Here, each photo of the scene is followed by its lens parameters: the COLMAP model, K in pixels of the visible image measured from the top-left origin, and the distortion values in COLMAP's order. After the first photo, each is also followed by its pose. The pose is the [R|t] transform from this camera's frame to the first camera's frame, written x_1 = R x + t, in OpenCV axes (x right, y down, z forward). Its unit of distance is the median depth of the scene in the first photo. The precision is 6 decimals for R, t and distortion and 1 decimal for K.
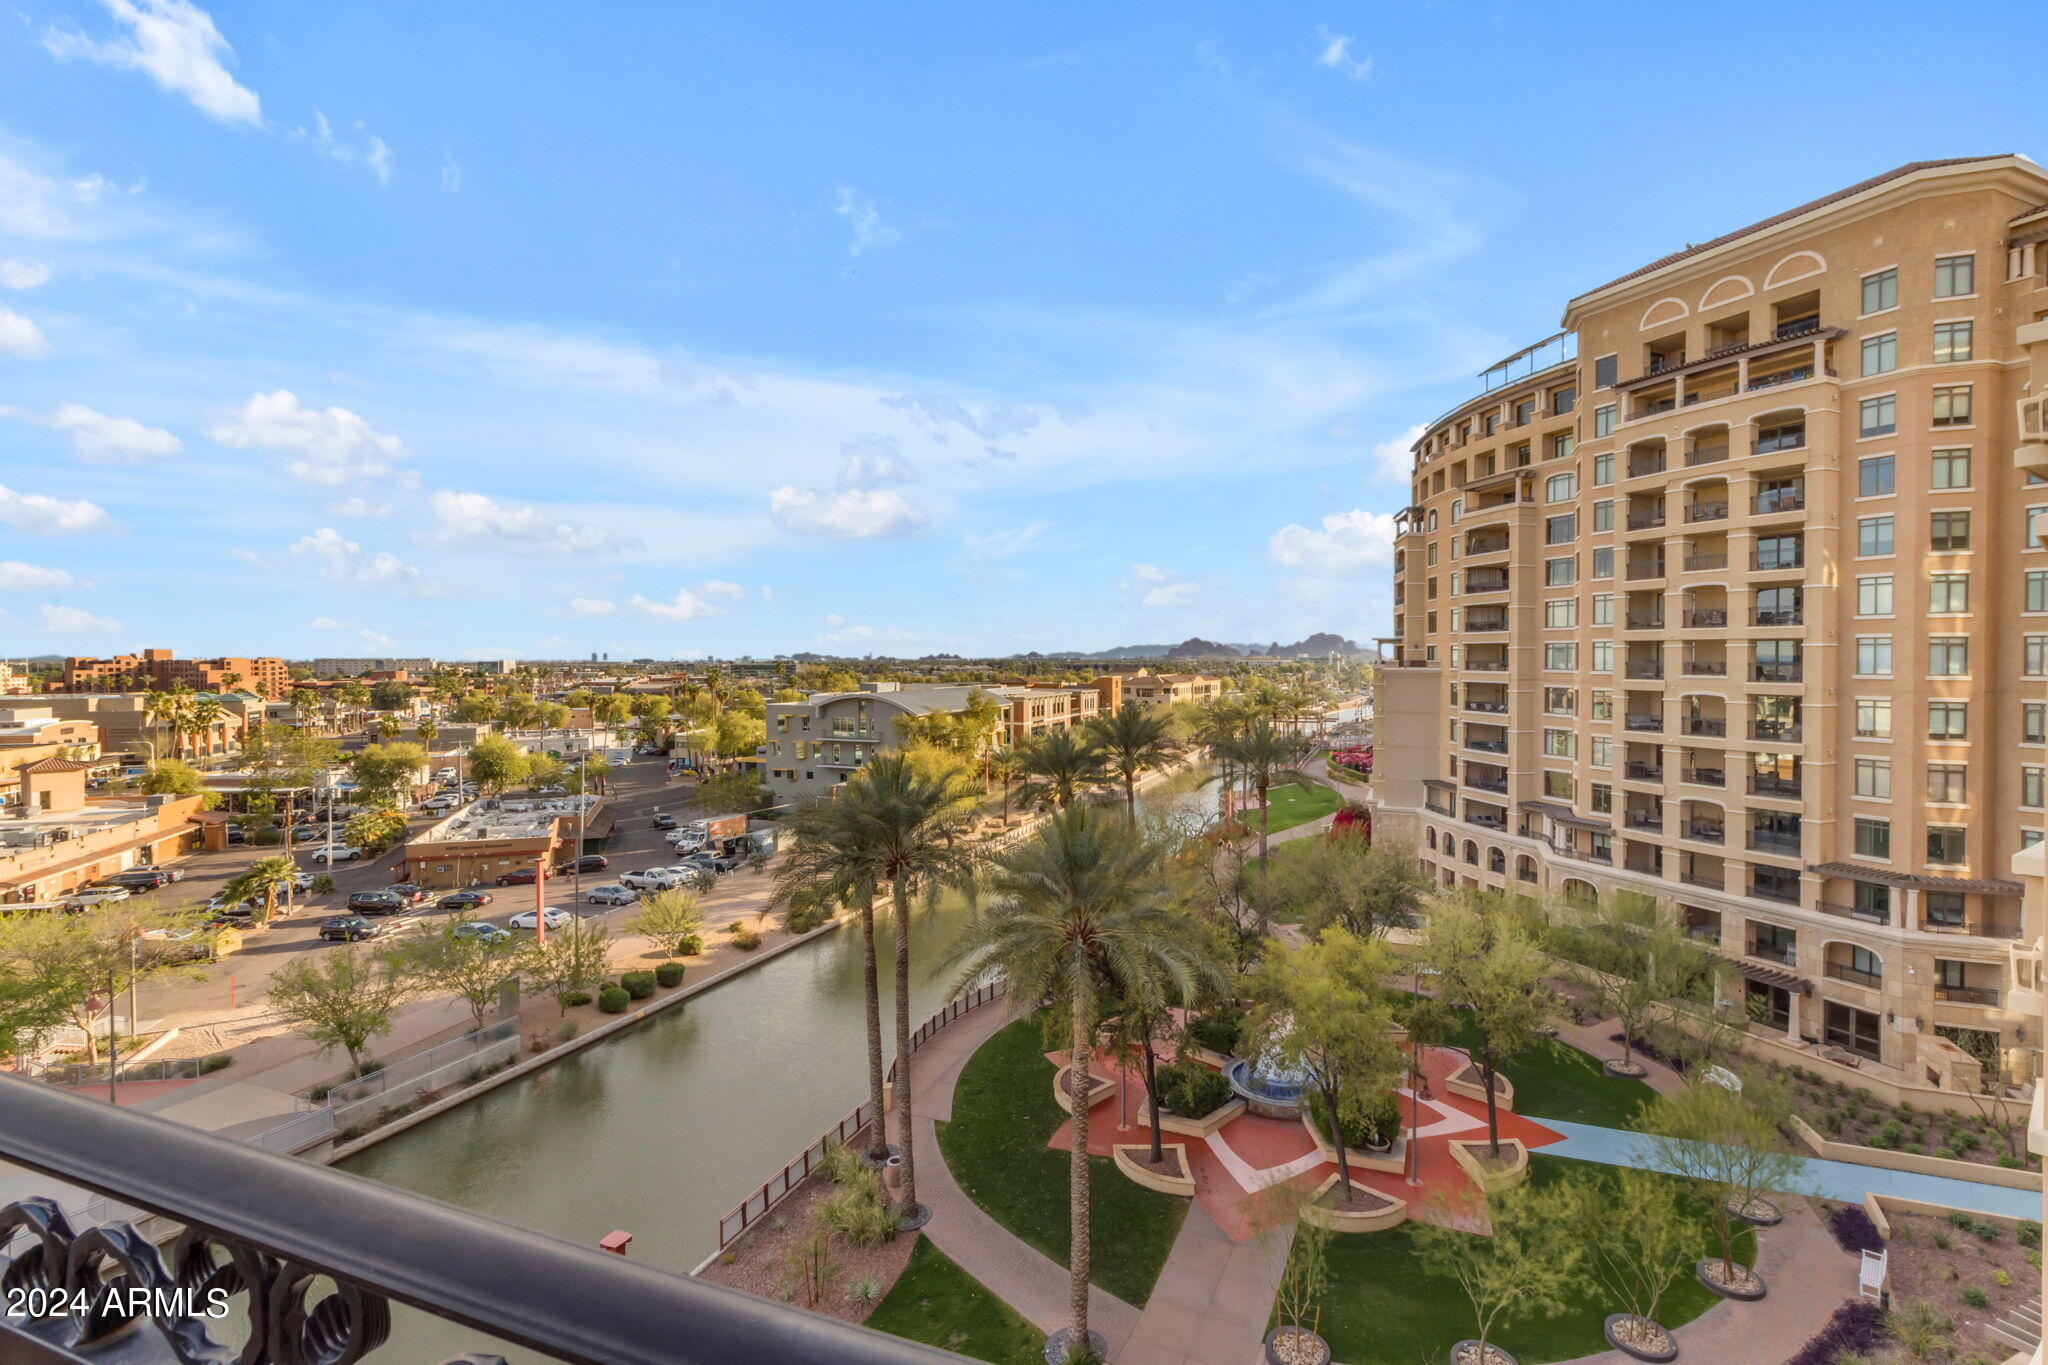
lens RADIAL K [[944.6, 0, 1060.6], [0, 944.6, 671.2], [0, 0, 1]] dist [0.000930, 0.000854]
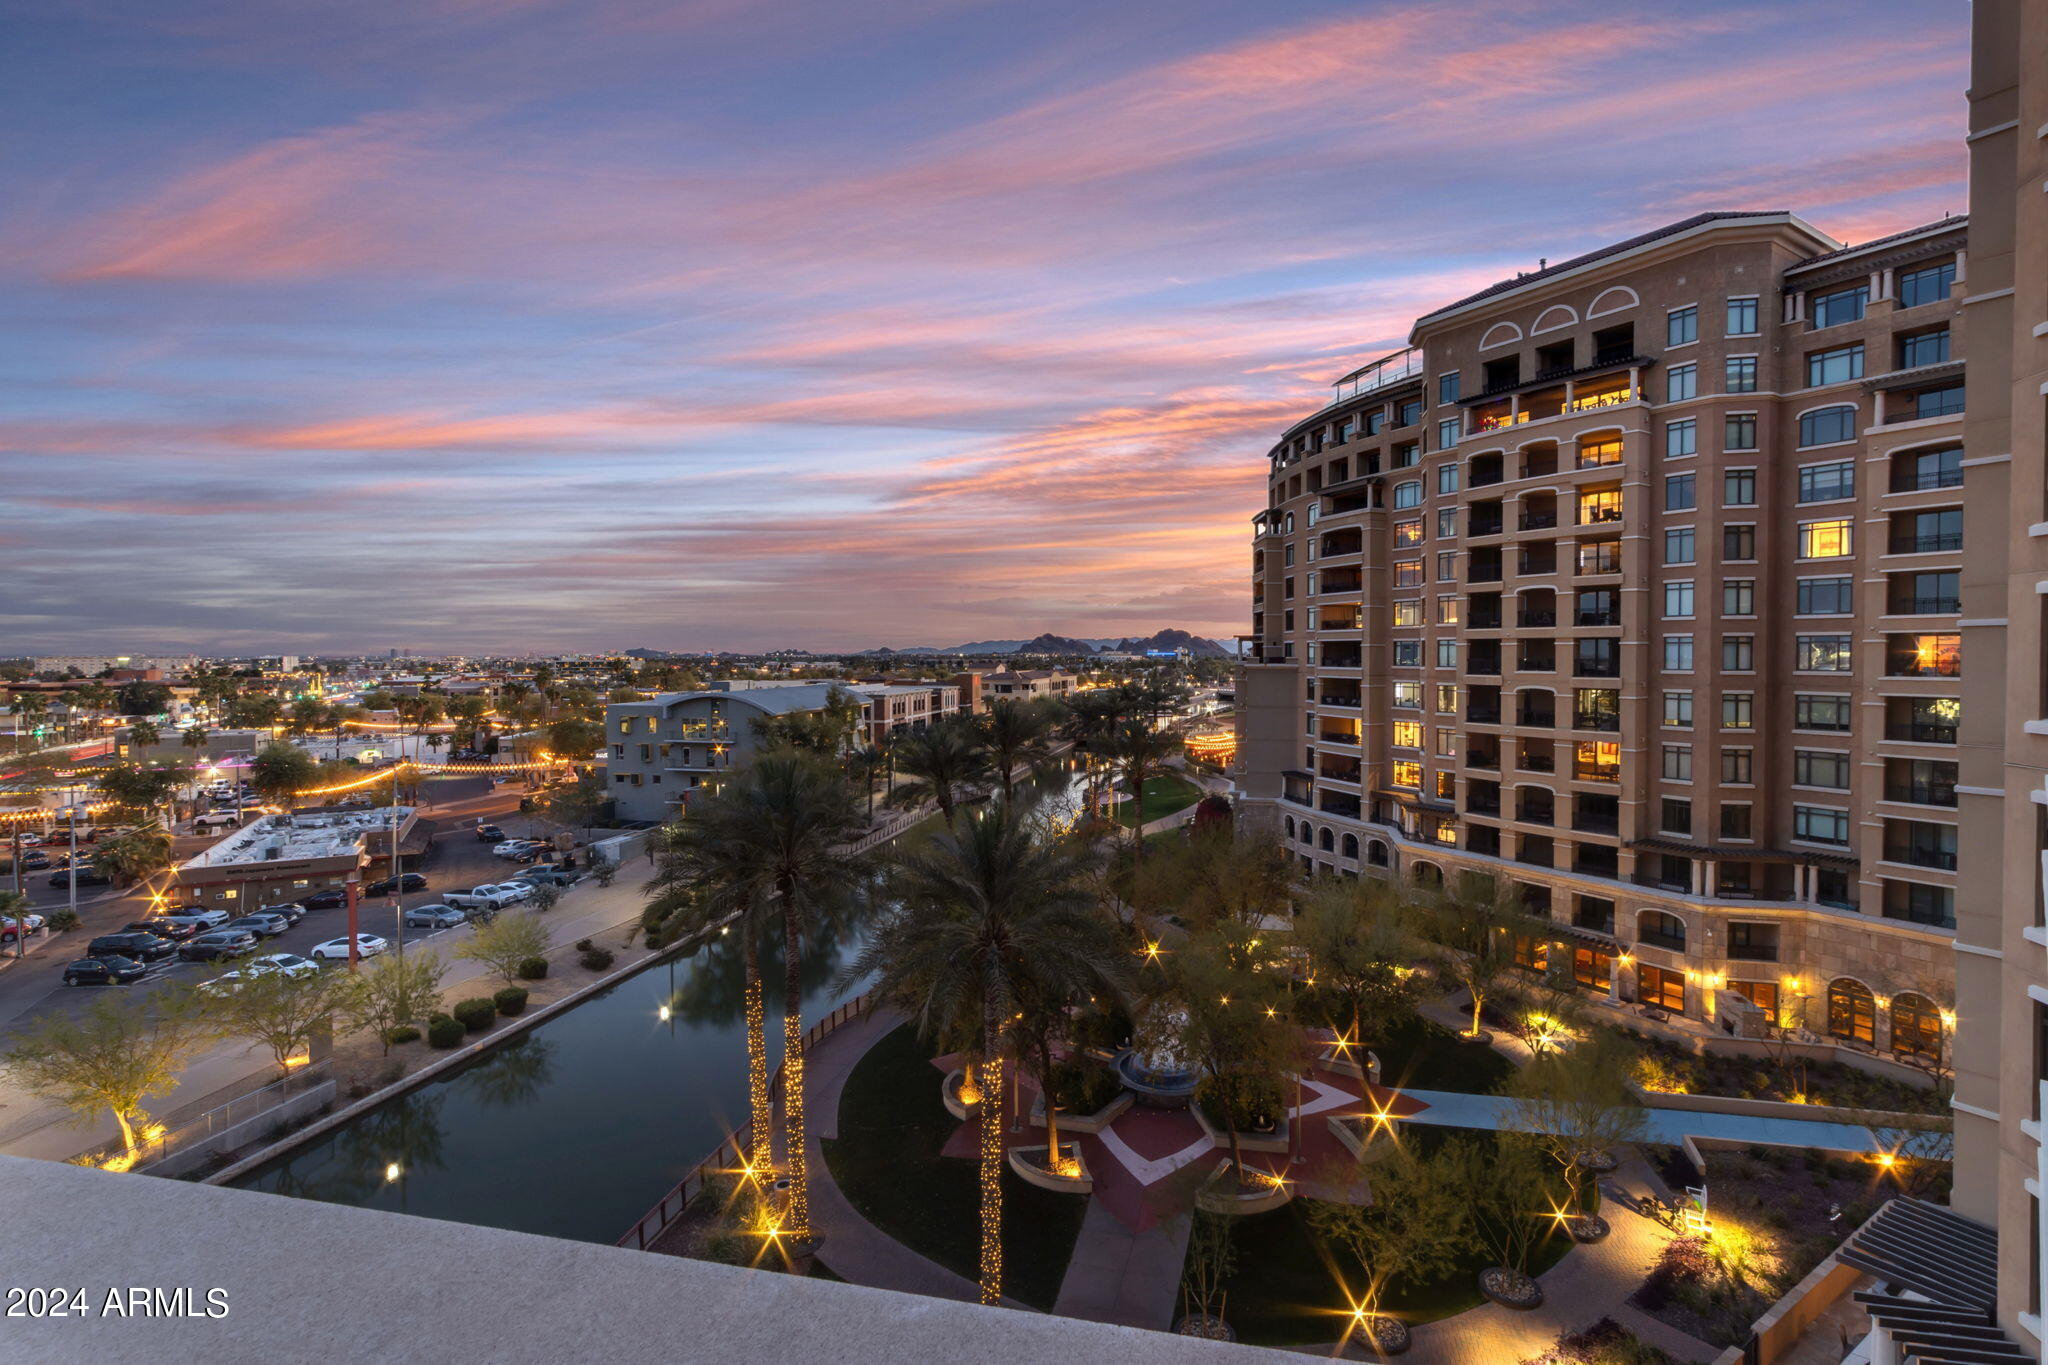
lens RADIAL K [[944.6, 0, 1060.6], [0, 944.6, 671.2], [0, 0, 1]] dist [0.000930, 0.000854]
pose [[0.987965, -0.005217, 0.154588, -0.019136], [0.004484, 0.999977, 0.005089, -0.002166], [-0.154611, -0.004335, 0.987966, 0.005801]]
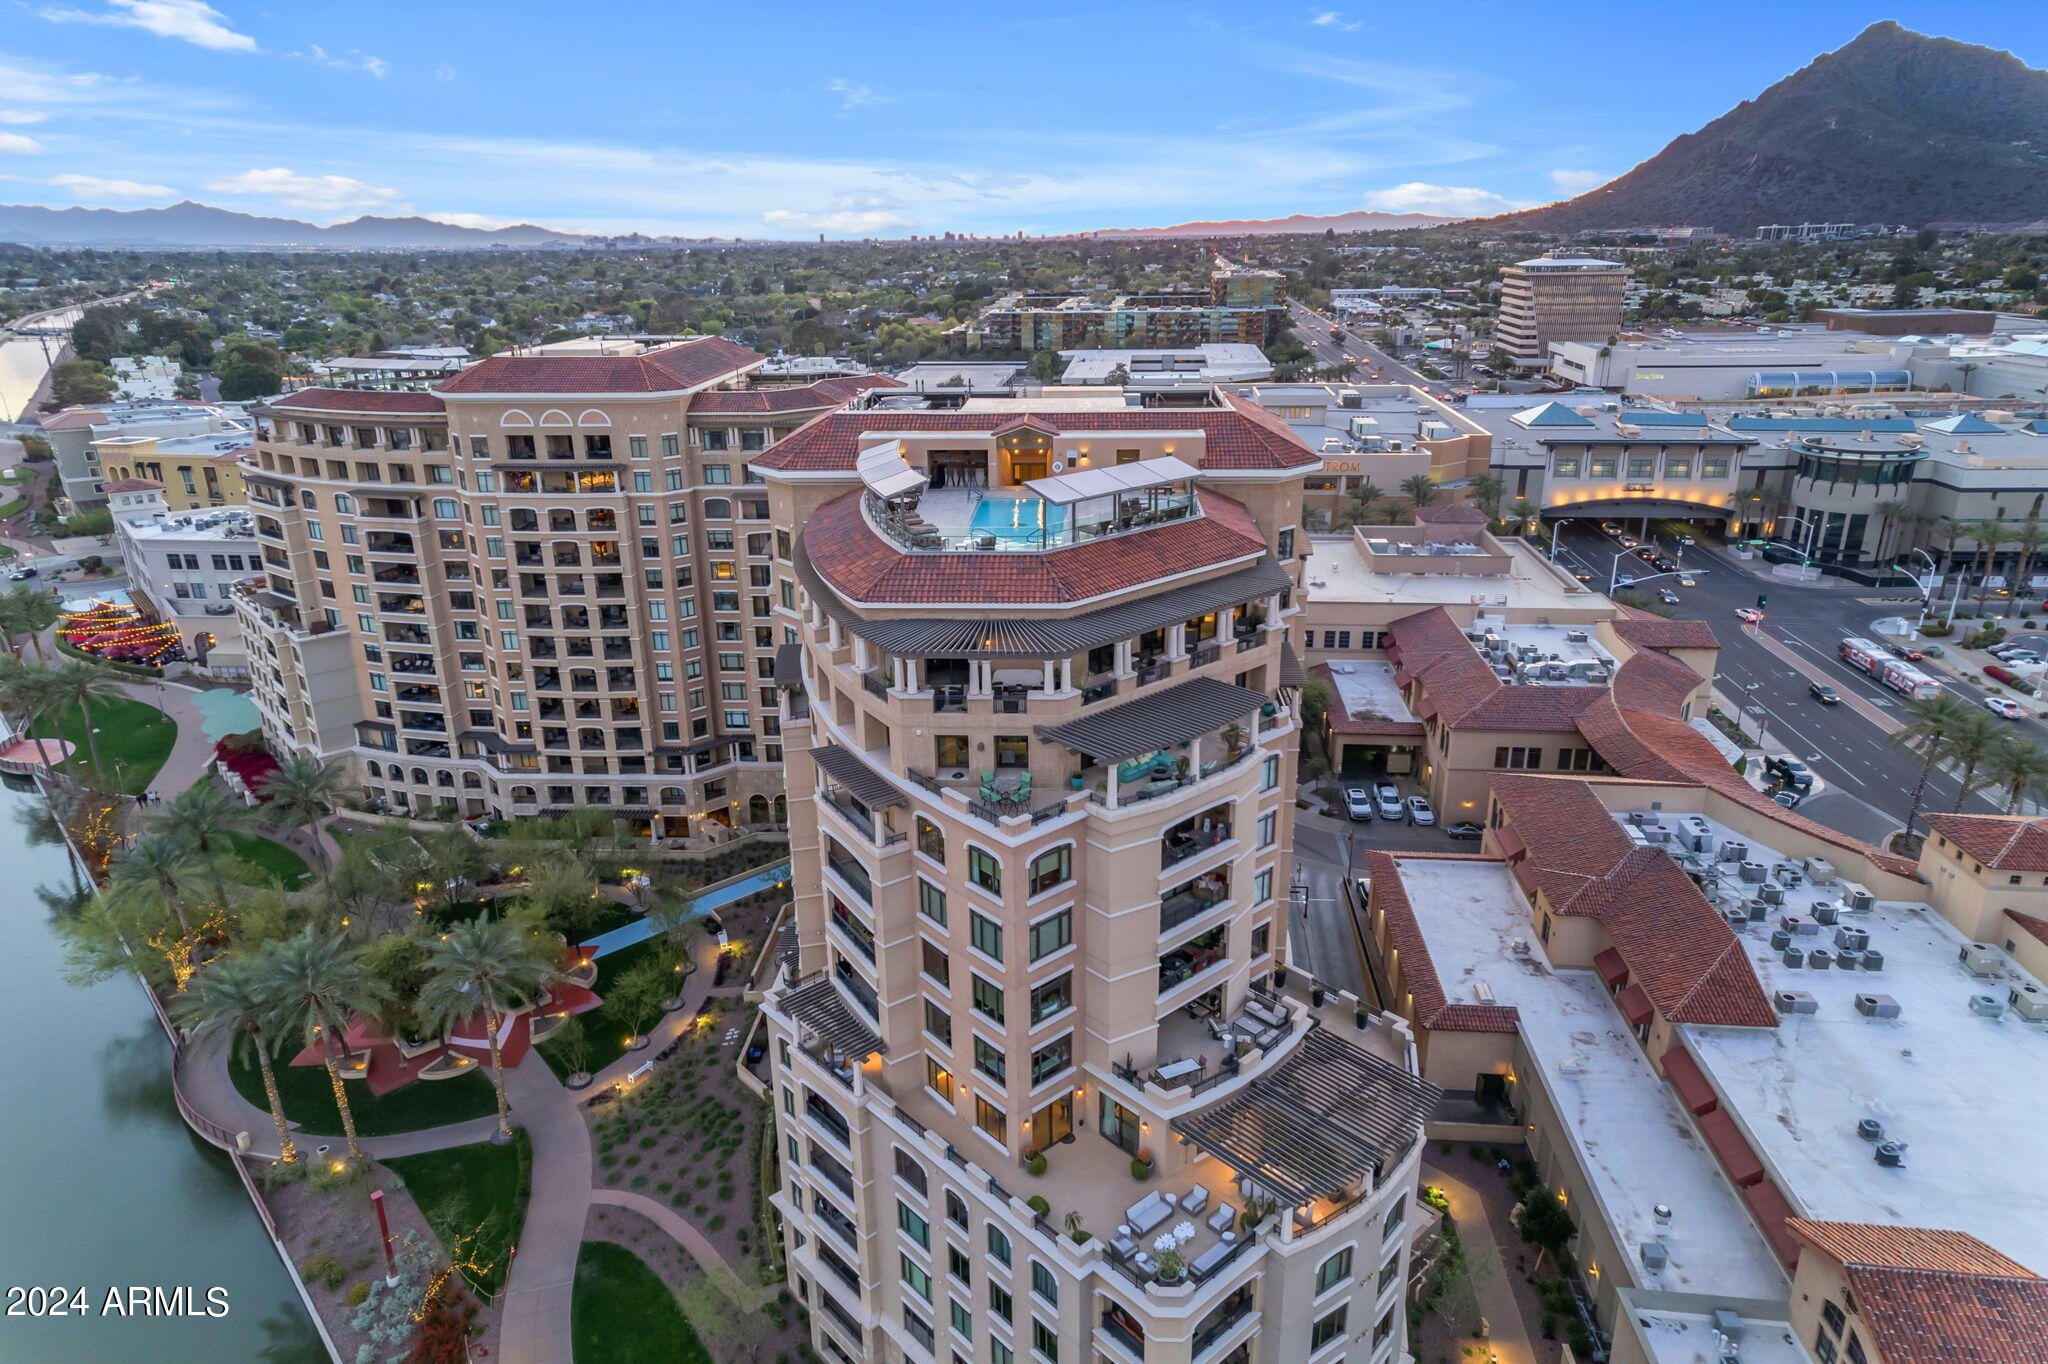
lens RADIAL K [[1286.7, 0, 1024.0], [0, 1286.7, 682.0], [0, 0, 1]] dist [-0.004910, 0.045117]
pose [[0.457559, -0.302326, 0.836205, -0.571132], [0.027276, 0.944753, 0.326646, -0.442804], [-0.888761, -0.126652, 0.440526, -0.456976]]
